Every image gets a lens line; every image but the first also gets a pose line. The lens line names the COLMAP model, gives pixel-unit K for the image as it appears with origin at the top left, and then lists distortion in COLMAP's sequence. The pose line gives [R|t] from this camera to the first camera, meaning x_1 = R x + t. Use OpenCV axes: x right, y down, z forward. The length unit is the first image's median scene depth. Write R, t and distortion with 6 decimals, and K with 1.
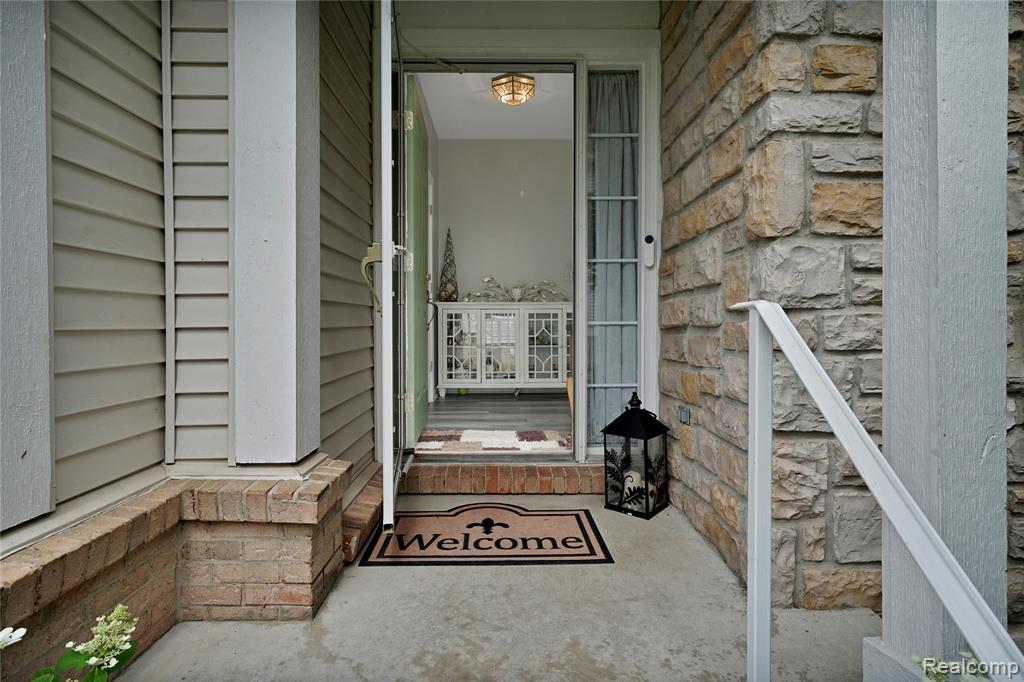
lens RADIAL K [[511.7, 0, 510.4], [0, 511.7, 331.6], [0, 0, 1]] dist [0.002967, 0.000279]
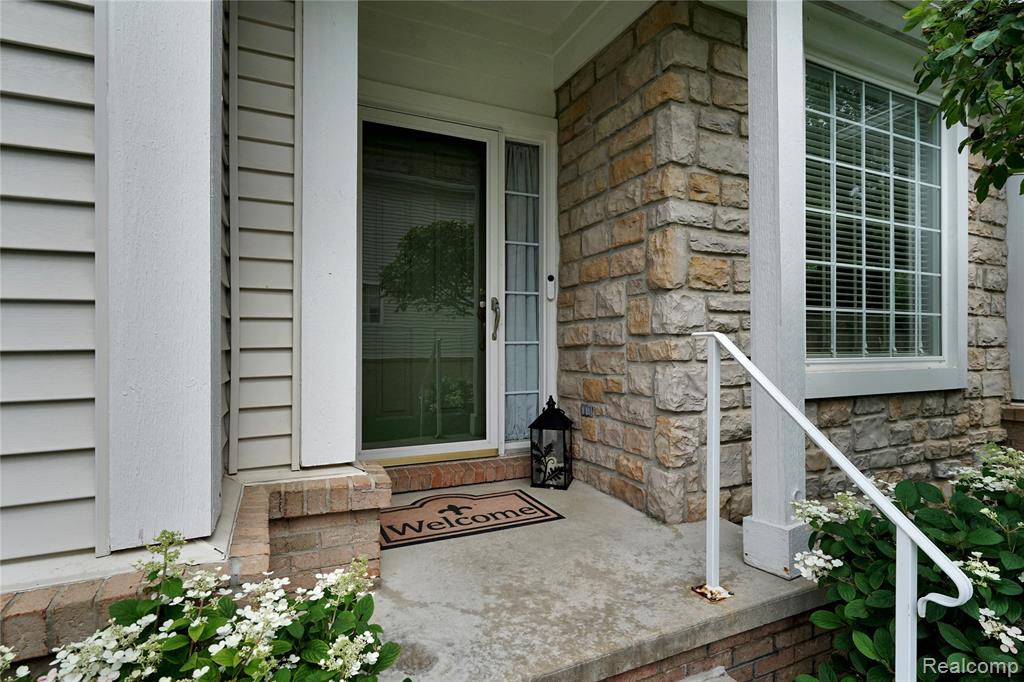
lens RADIAL K [[511.7, 0, 512.2], [0, 511.7, 343.1], [0, 0, 1]] dist [0.002967, 0.000279]
pose [[0.911839, -0.000813, 0.410547, -0.468675], [0.005888, 0.999921, -0.011097, -0.002152], [-0.410505, 0.012535, 0.911772, -0.188992]]
